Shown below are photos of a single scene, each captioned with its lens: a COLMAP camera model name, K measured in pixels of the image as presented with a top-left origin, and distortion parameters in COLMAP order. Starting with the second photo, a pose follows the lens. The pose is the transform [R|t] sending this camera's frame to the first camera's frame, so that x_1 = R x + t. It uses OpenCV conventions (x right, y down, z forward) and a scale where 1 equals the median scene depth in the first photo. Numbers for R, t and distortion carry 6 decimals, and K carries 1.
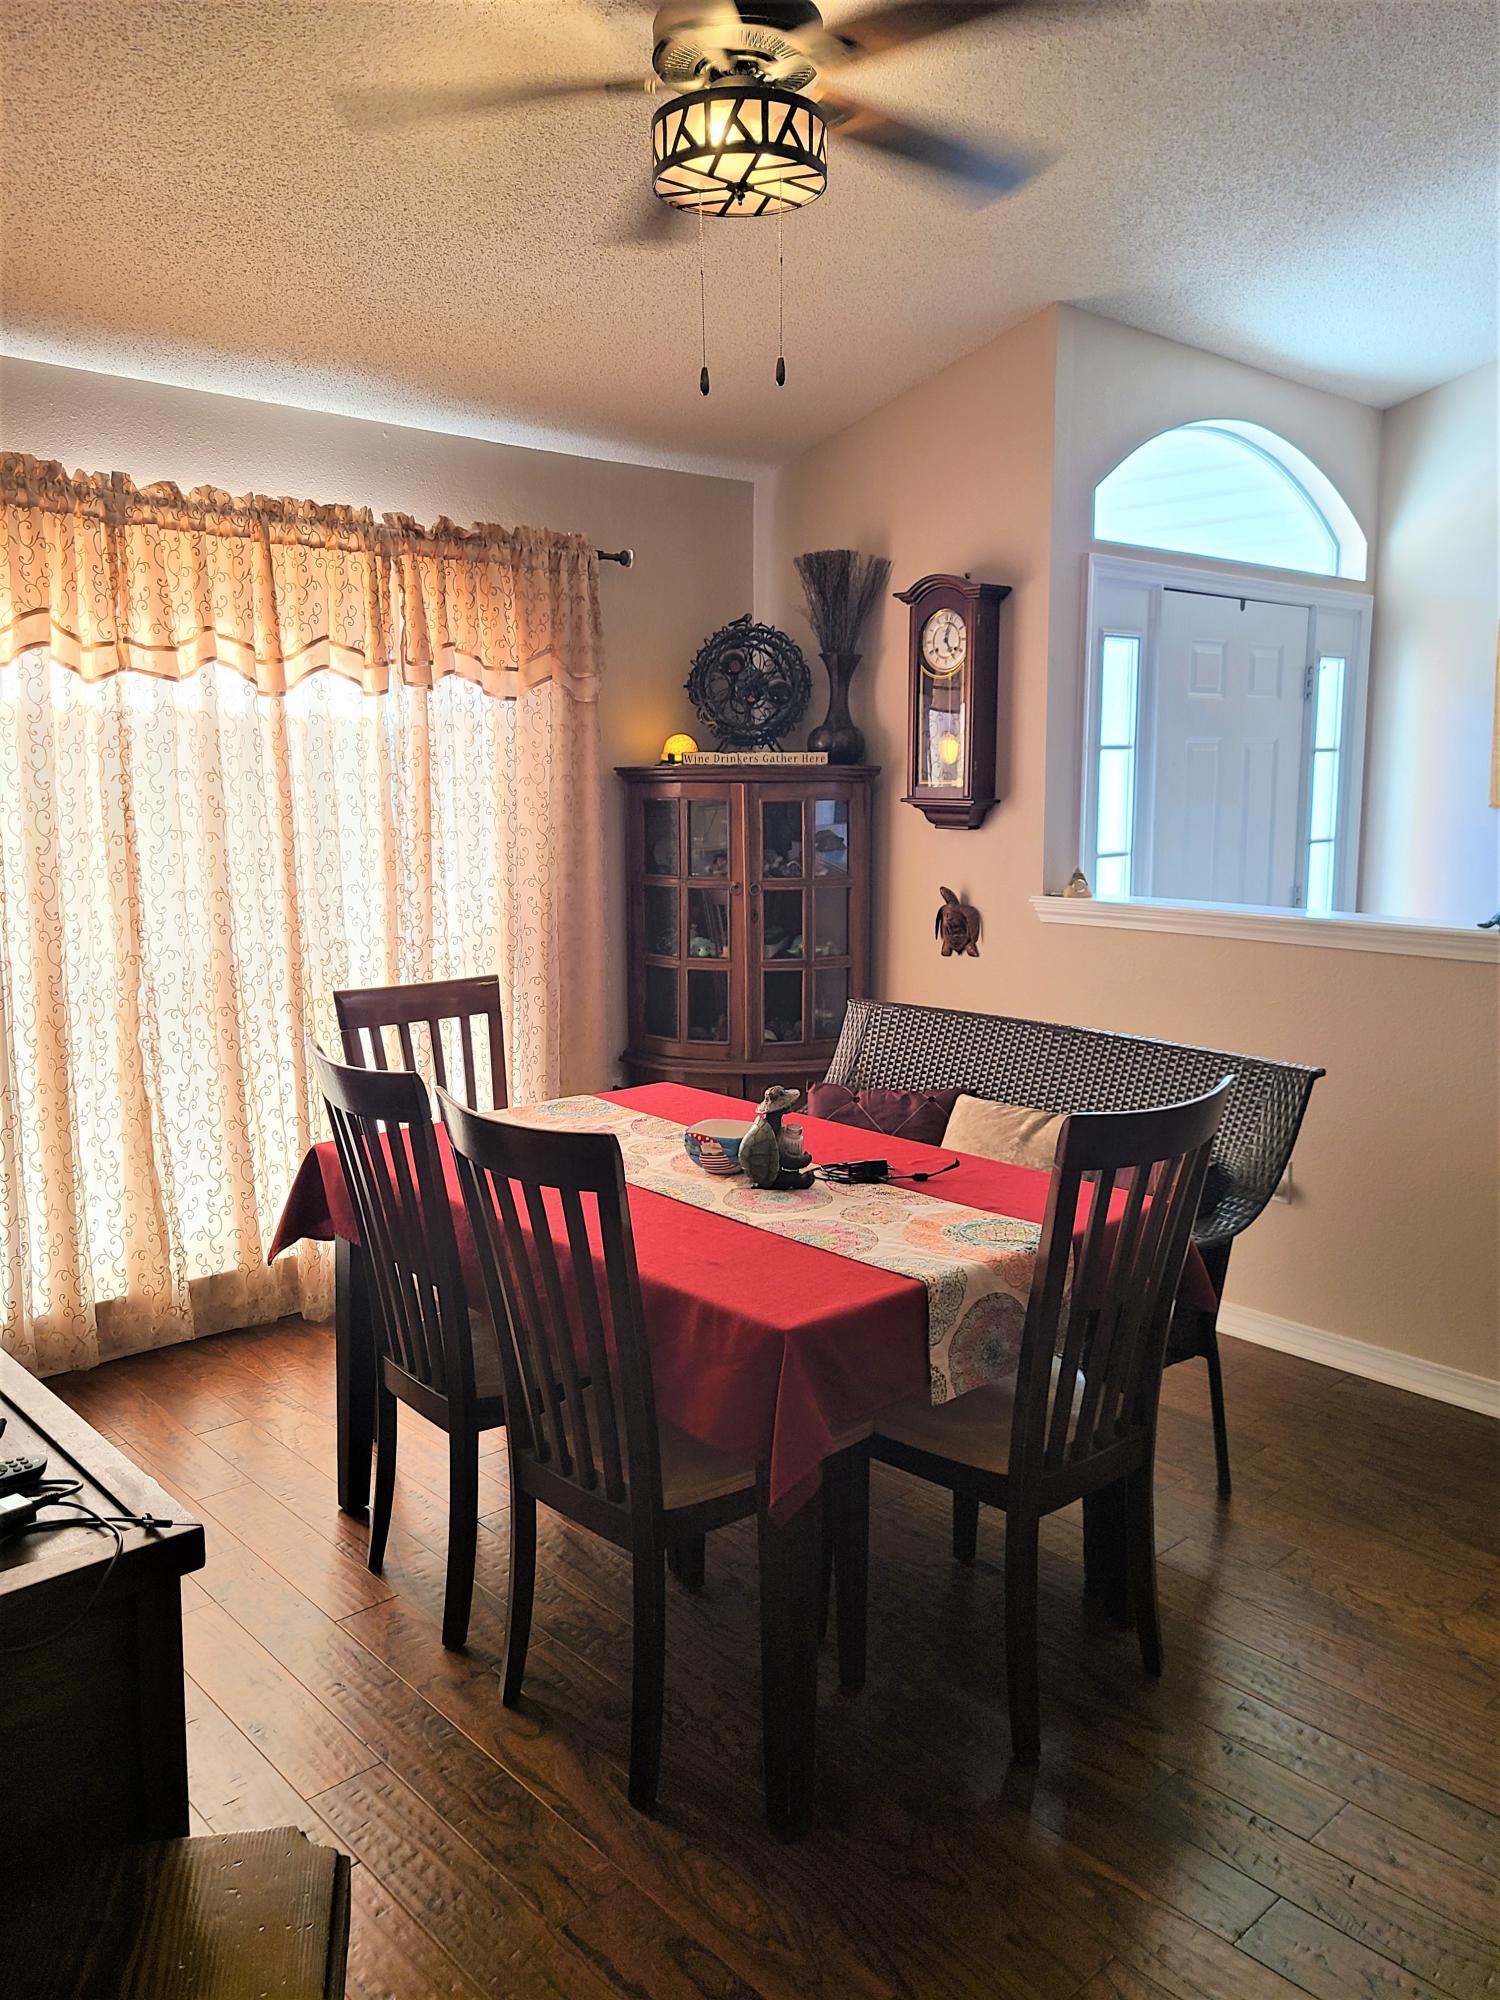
lens RADIAL K [[1502.2, 0, 723.6], [0, 1502.2, 963.1], [0, 0, 1]] dist [0.077492, -0.060165]
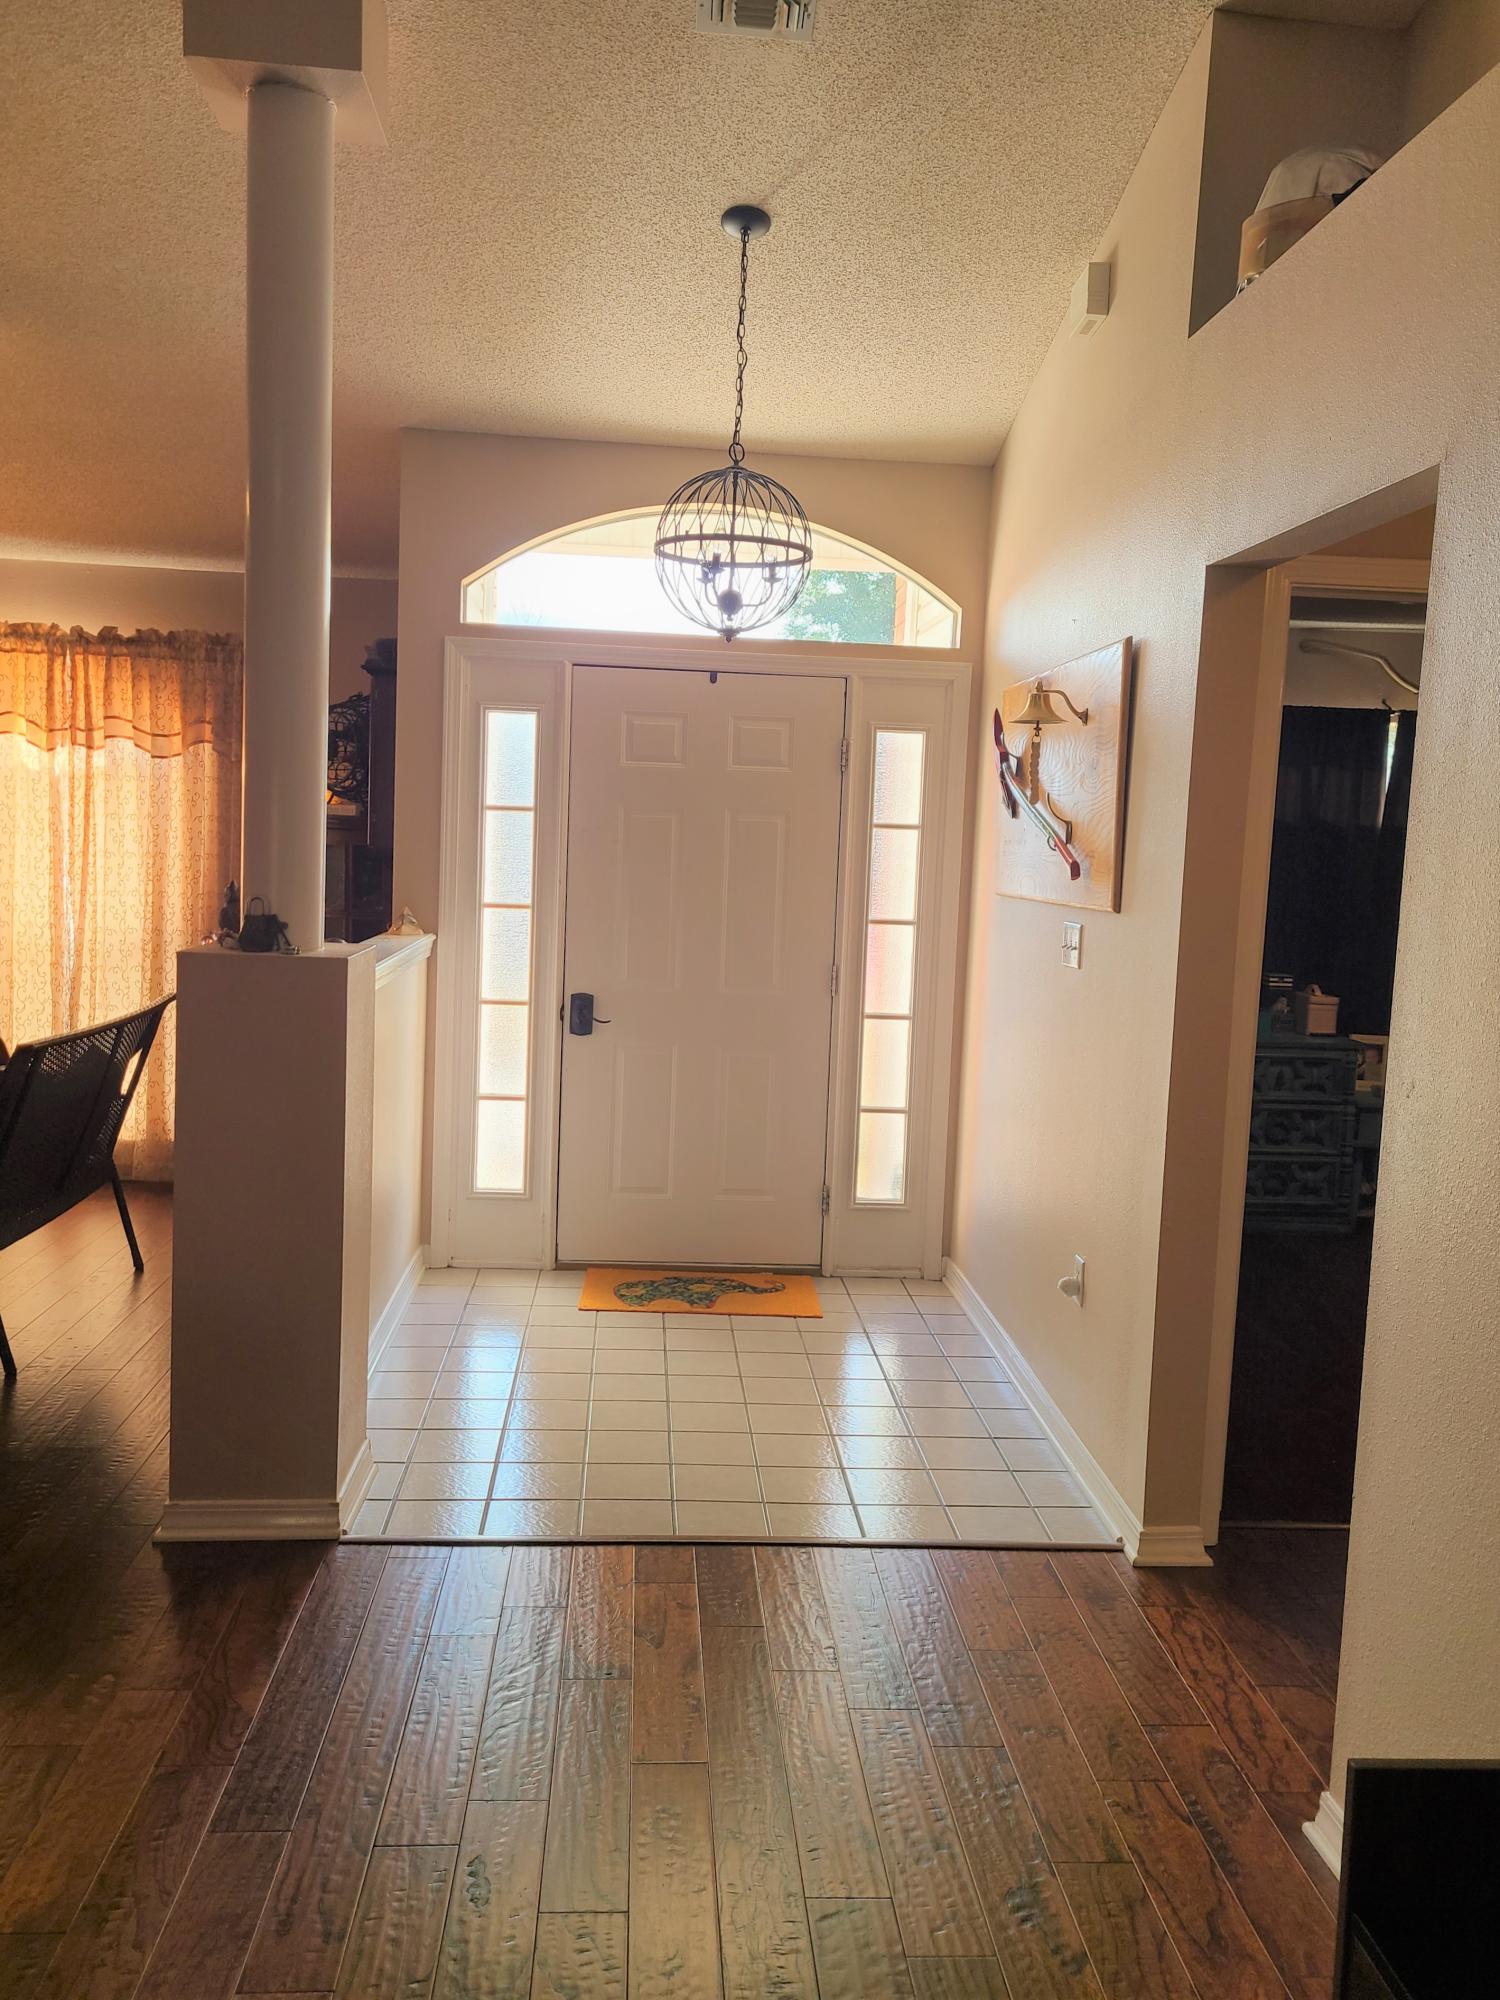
lens RADIAL K [[1502.2, 0, 779.7], [0, 1502.2, 979.9], [0, 0, 1]] dist [0.077492, -0.060165]
pose [[0.778838, 0.098125, -0.619502, 1.245020], [-0.126971, 0.991903, -0.002517, -0.048002], [0.614239, 0.080619, 0.784991, 0.312236]]
